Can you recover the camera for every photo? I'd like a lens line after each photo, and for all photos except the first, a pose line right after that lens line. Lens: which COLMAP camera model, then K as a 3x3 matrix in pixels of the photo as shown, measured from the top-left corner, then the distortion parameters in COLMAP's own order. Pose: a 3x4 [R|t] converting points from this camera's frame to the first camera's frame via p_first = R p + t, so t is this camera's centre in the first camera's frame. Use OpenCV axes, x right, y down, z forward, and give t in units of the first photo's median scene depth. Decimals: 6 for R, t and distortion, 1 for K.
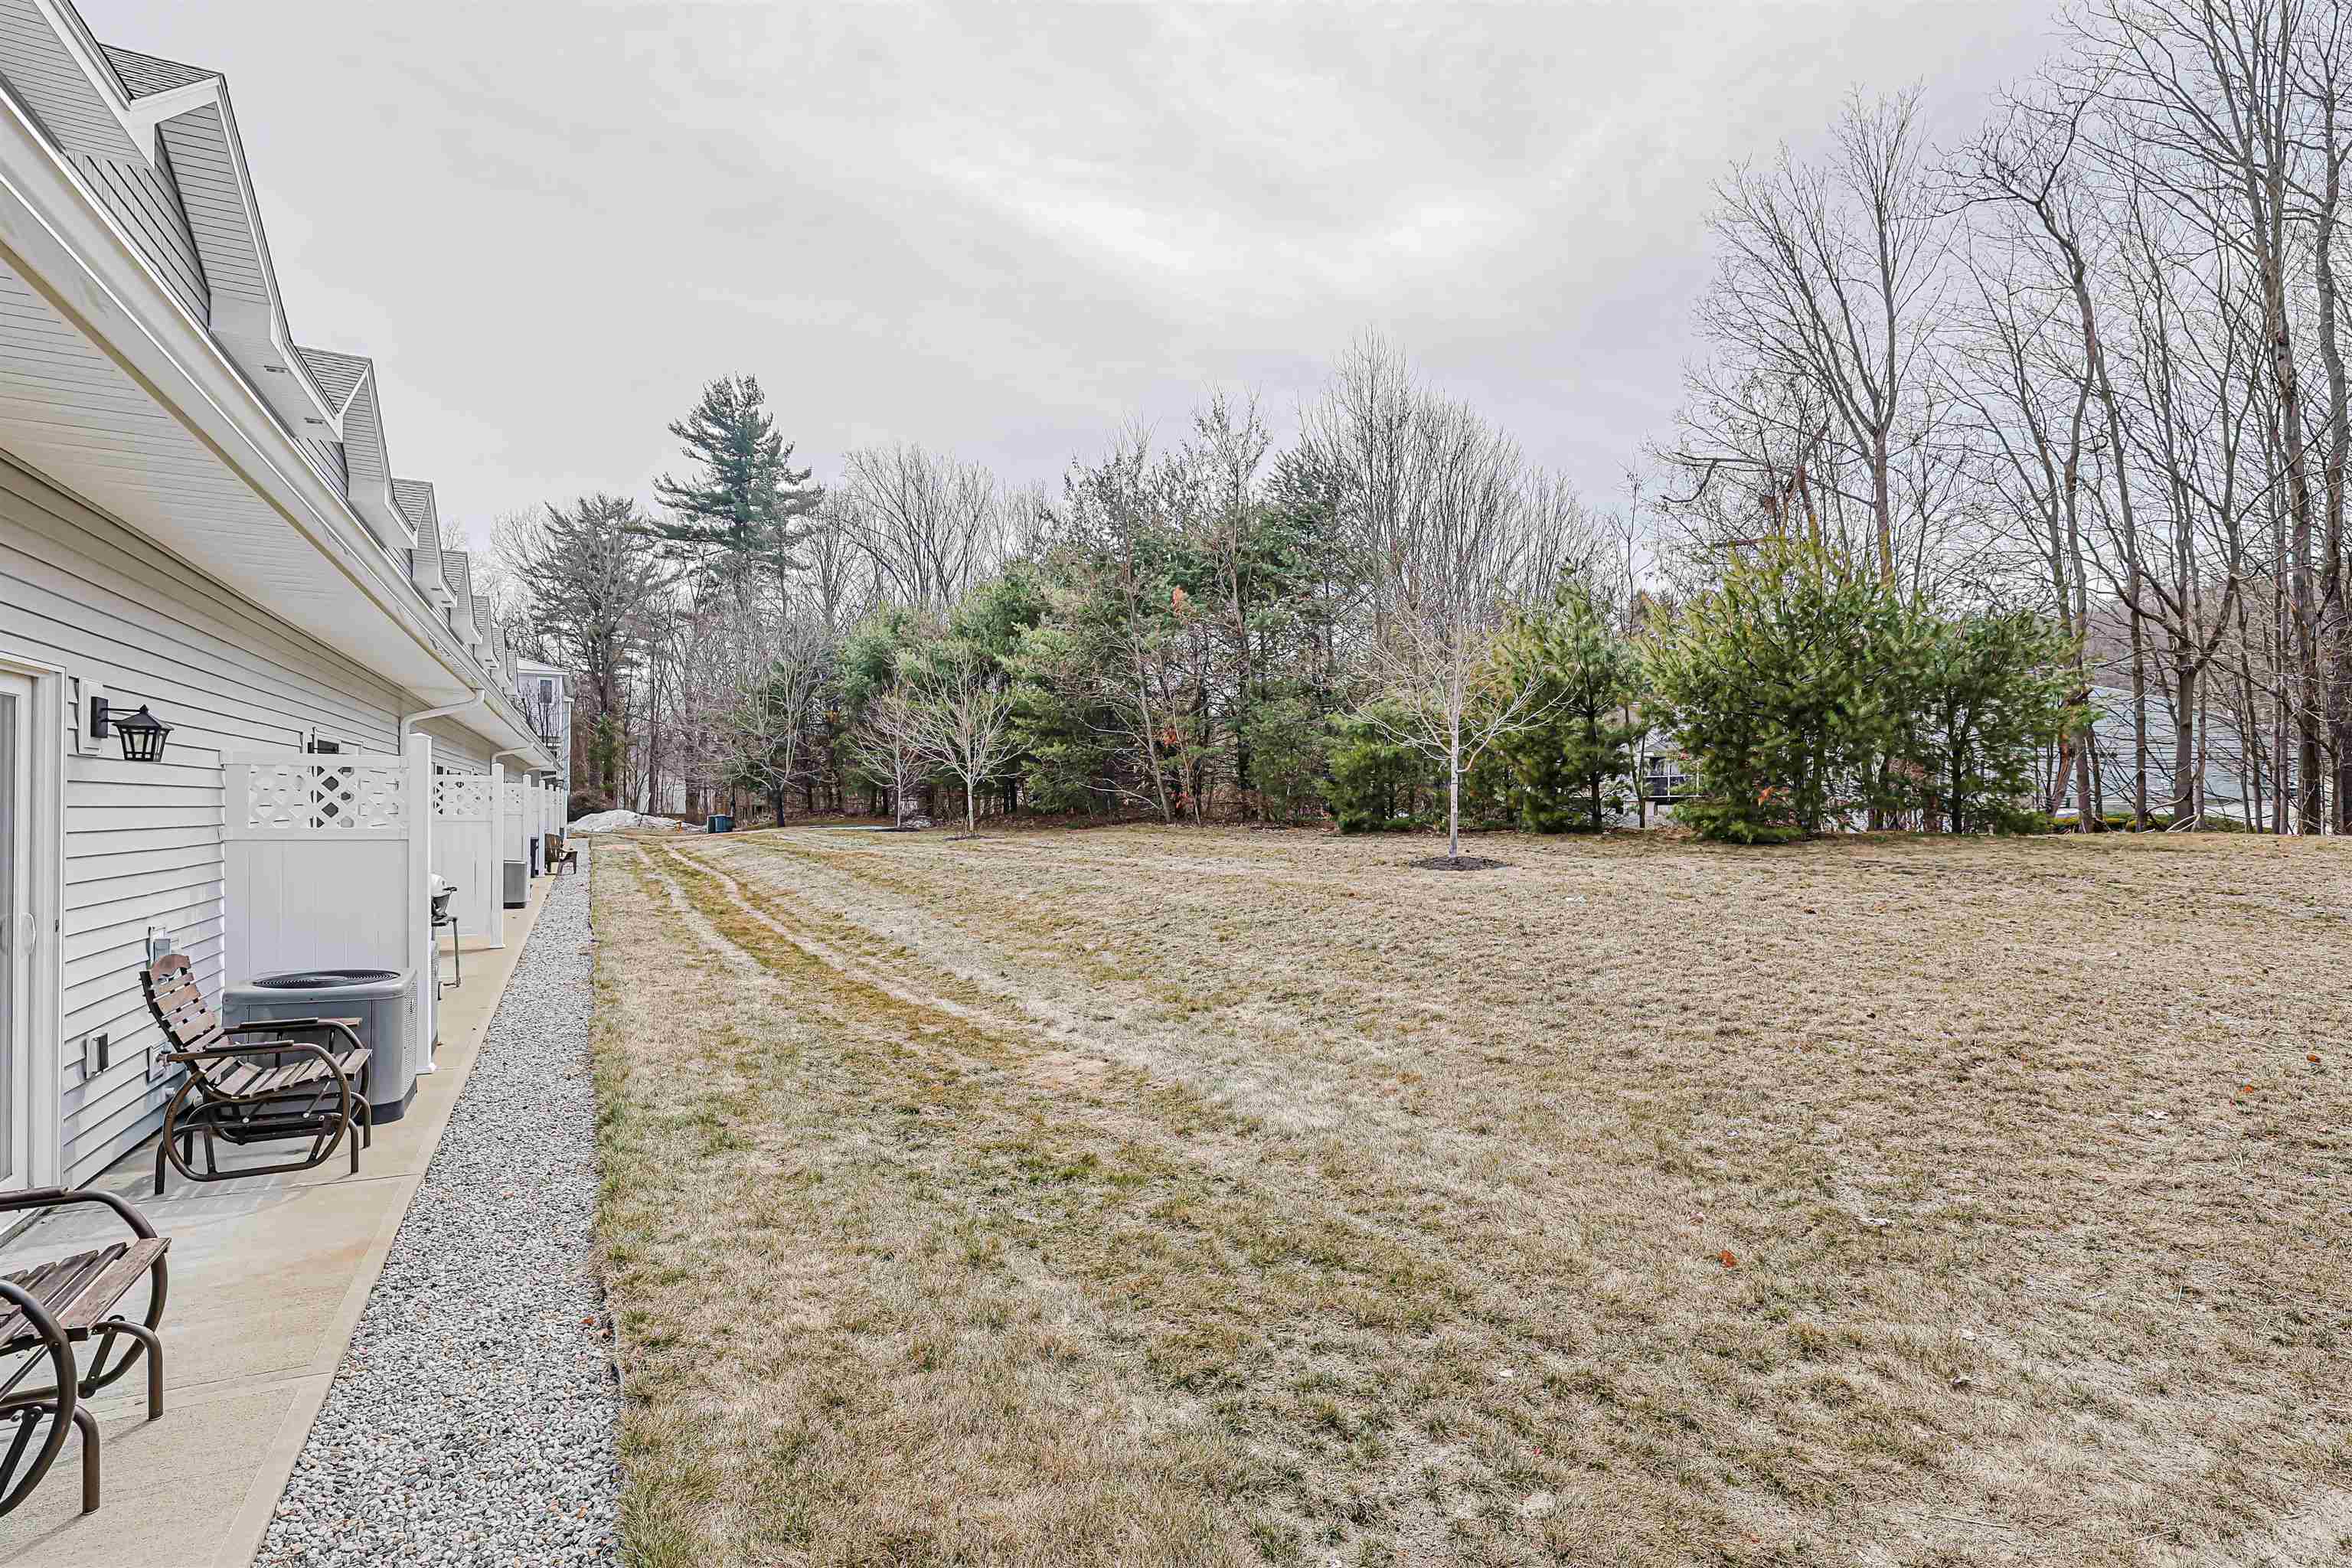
lens RADIAL K [[1090.8, 0, 1176.0], [0, 1090.8, 784.0], [0, 0, 1]] dist [0.000032, 0.000003]
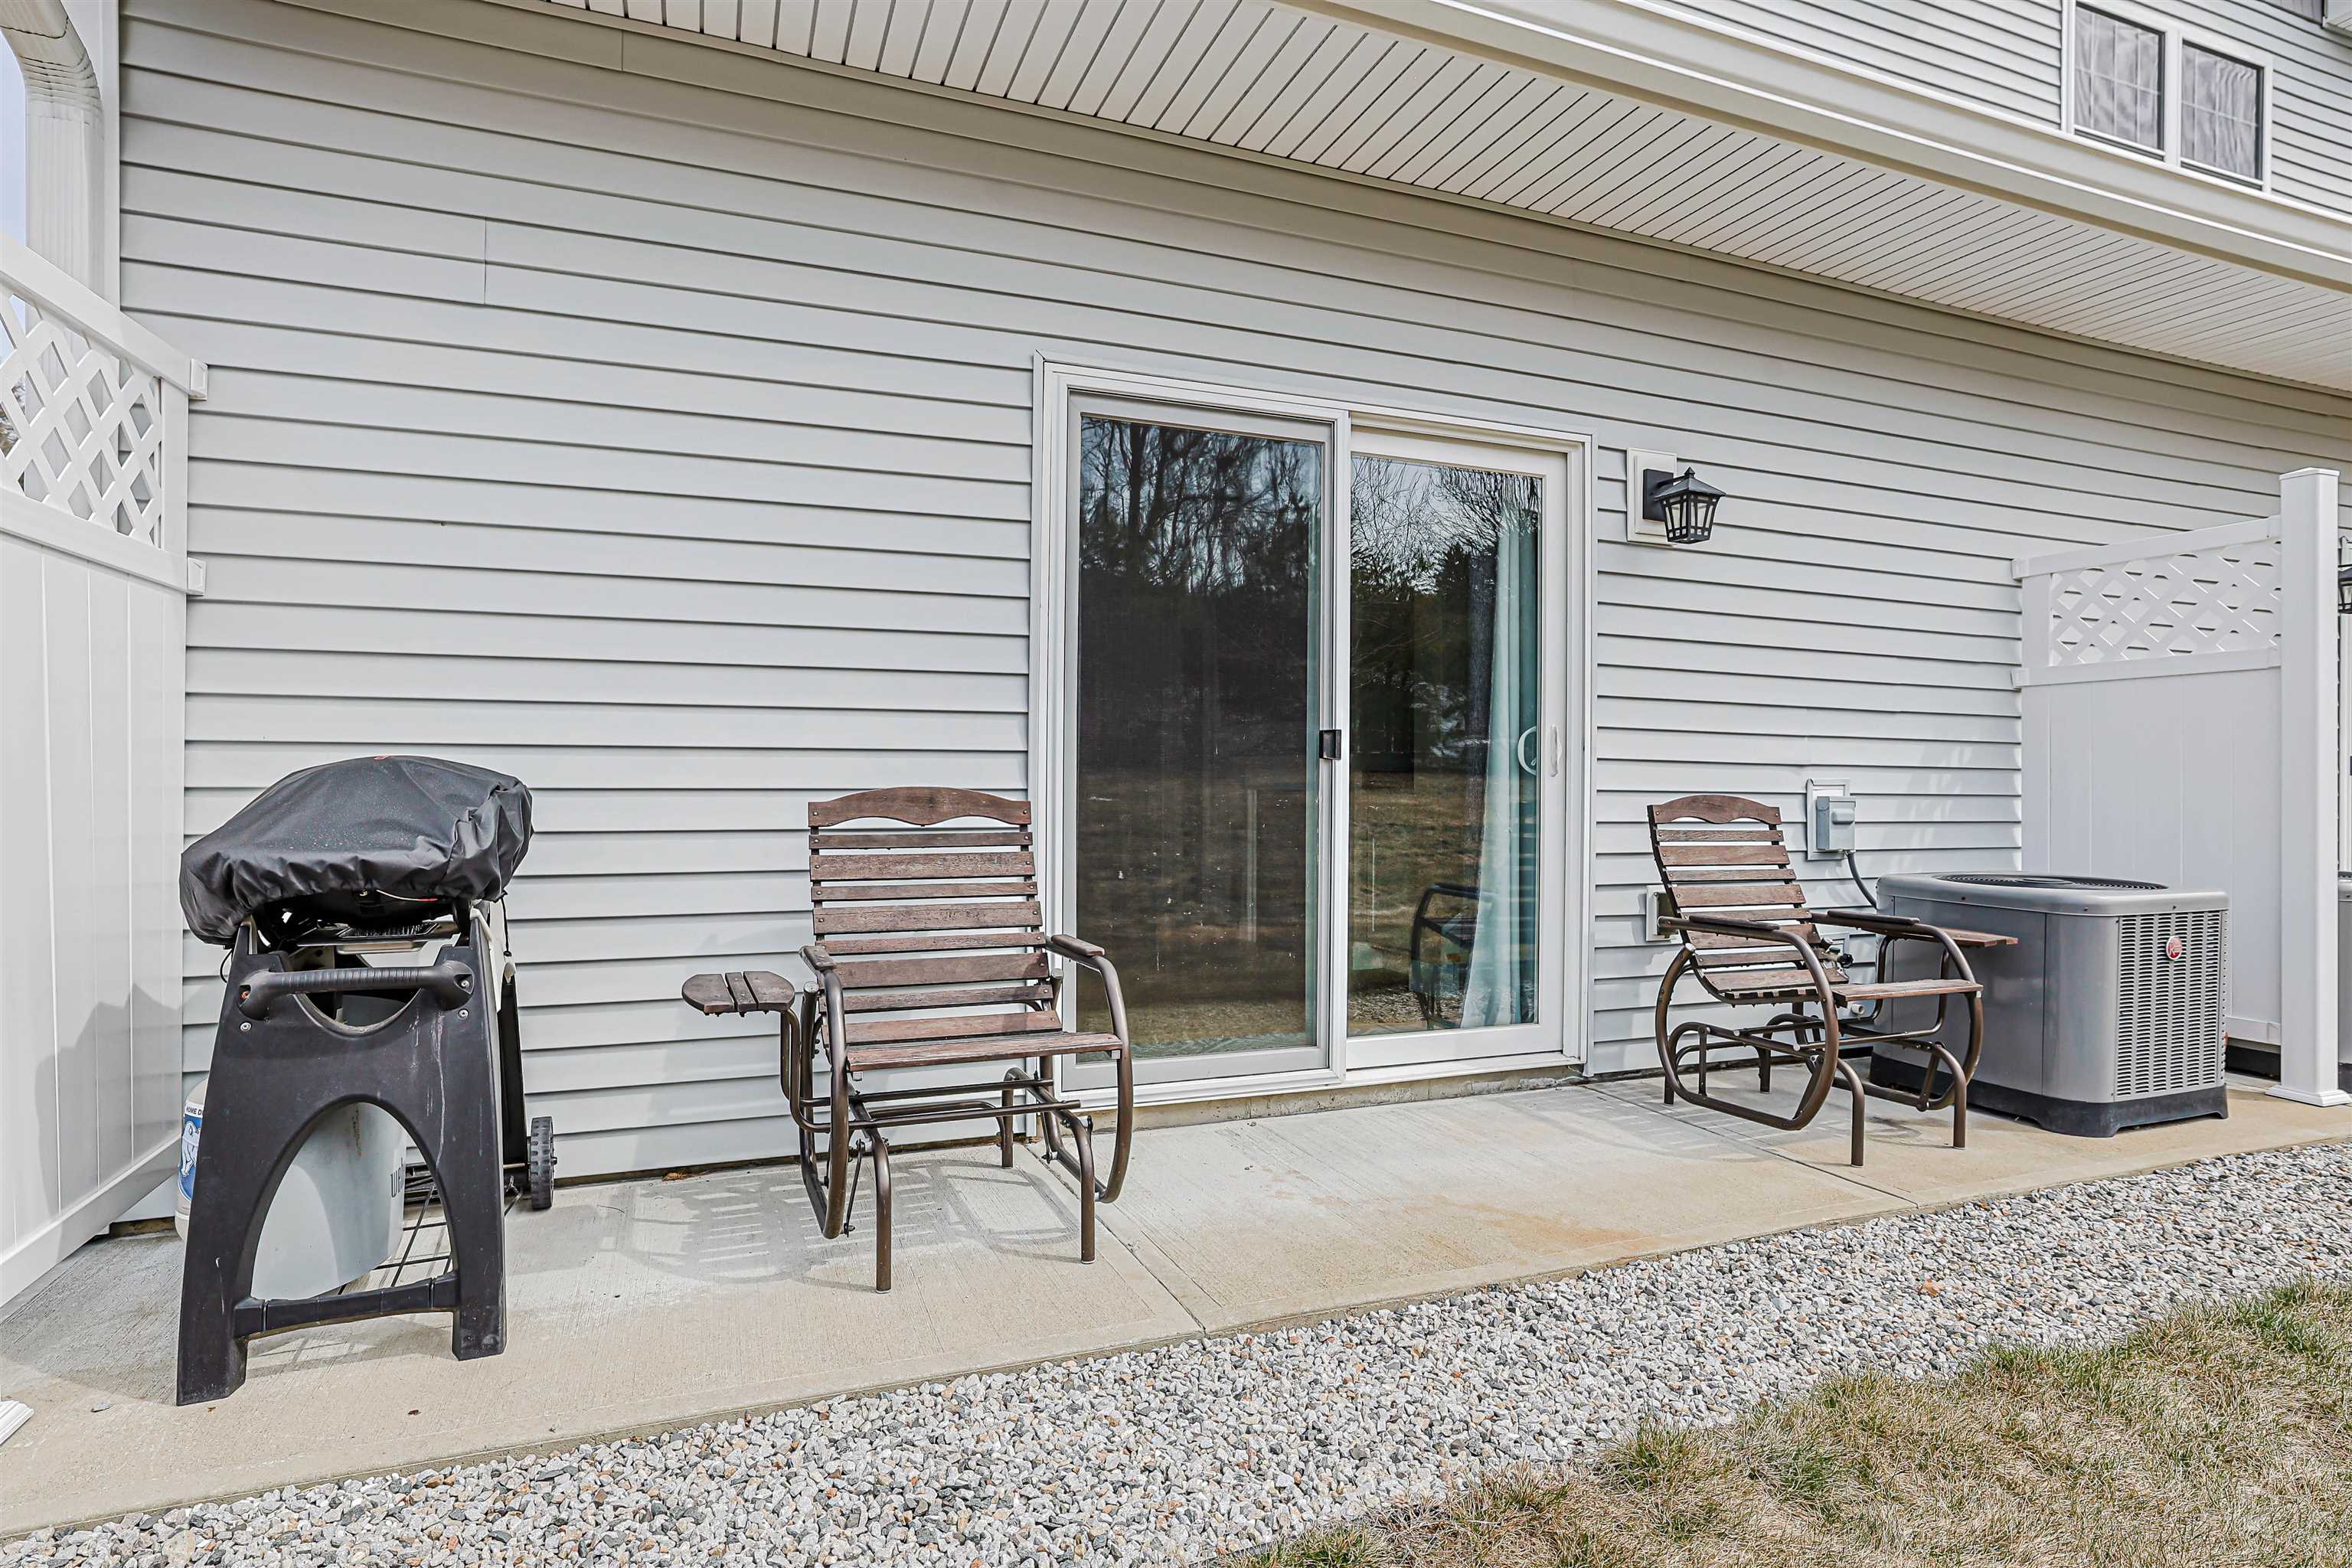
lens RADIAL K [[1313.2, 0, 1176.0], [0, 1313.2, 784.0], [0, 0, 1]] dist [-0.002155, 0.000098]
pose [[-0.086050, -0.000144, -0.996291, 0.006866], [0.005235, 0.999986, -0.000597, 0.147574], [0.996277, -0.005267, -0.086048, 0.716600]]
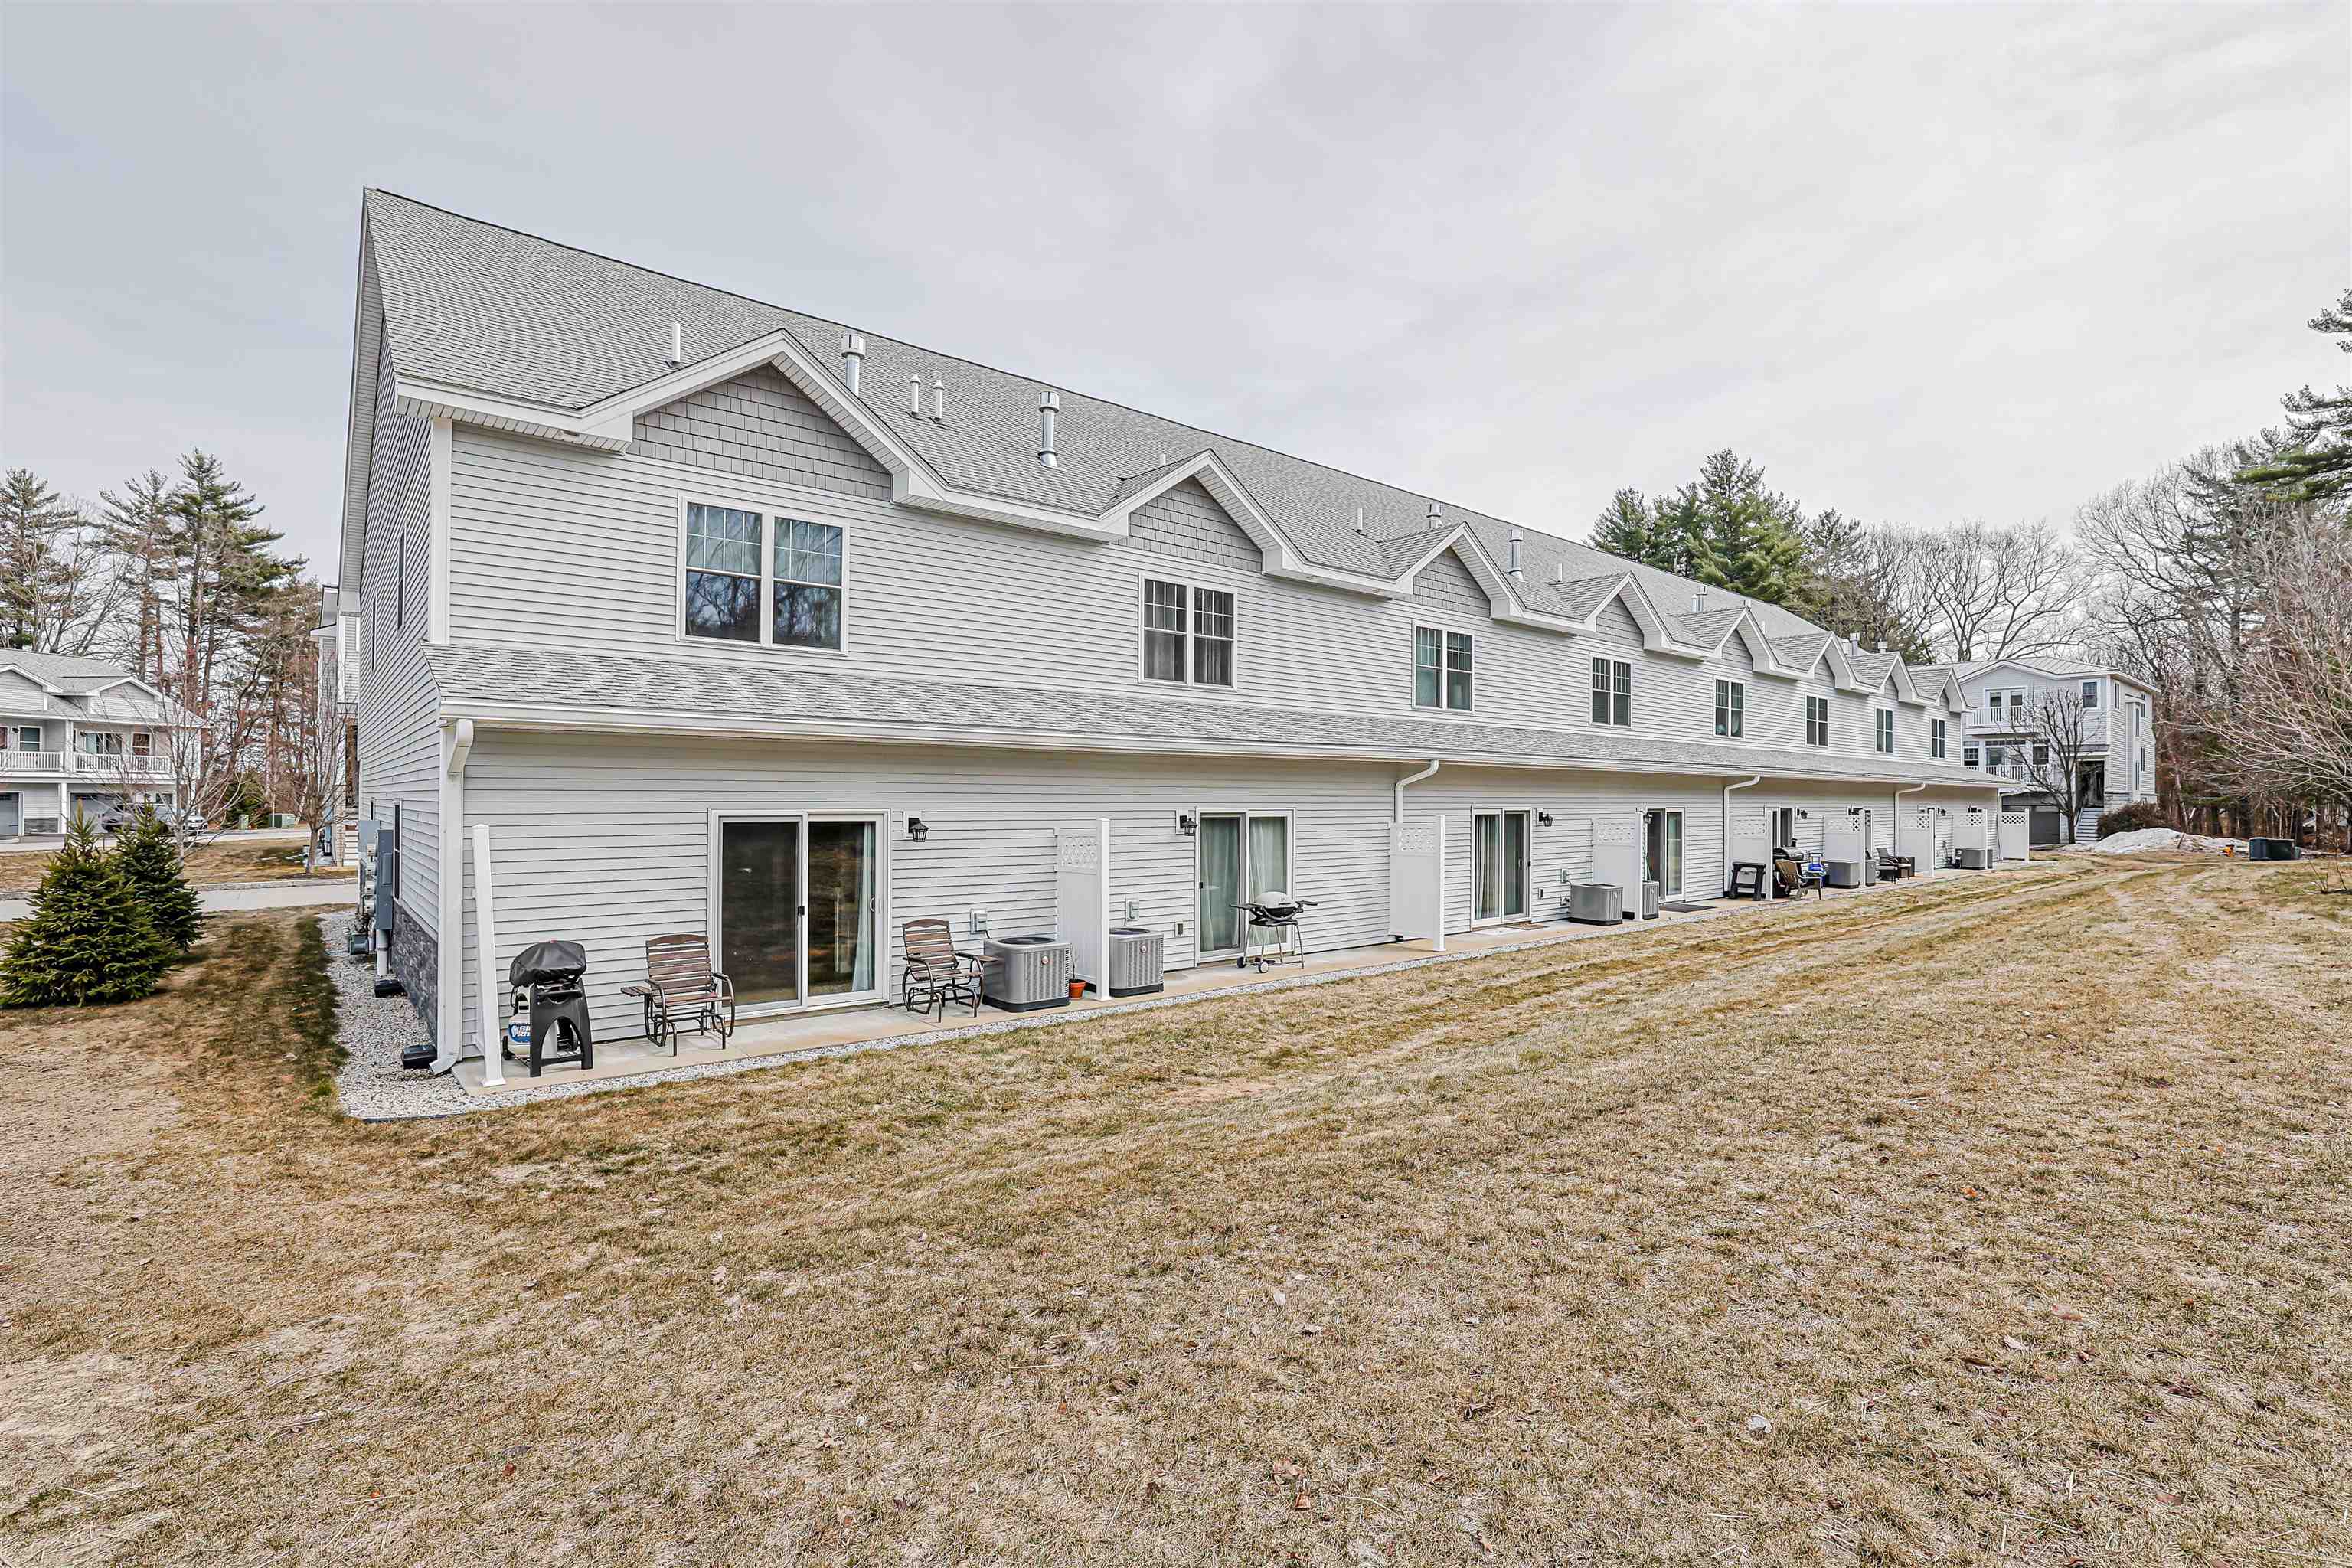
lens RADIAL K [[1161.0, 0, 1176.0], [0, 1161.0, 784.0], [0, 0, 1]] dist [-0.003962, -0.000090]
pose [[0.195659, -0.007105, -0.980646, 1.726387], [0.011855, 0.999918, -0.004880, -0.120630], [0.980600, -0.010671, 0.195727, 1.036000]]
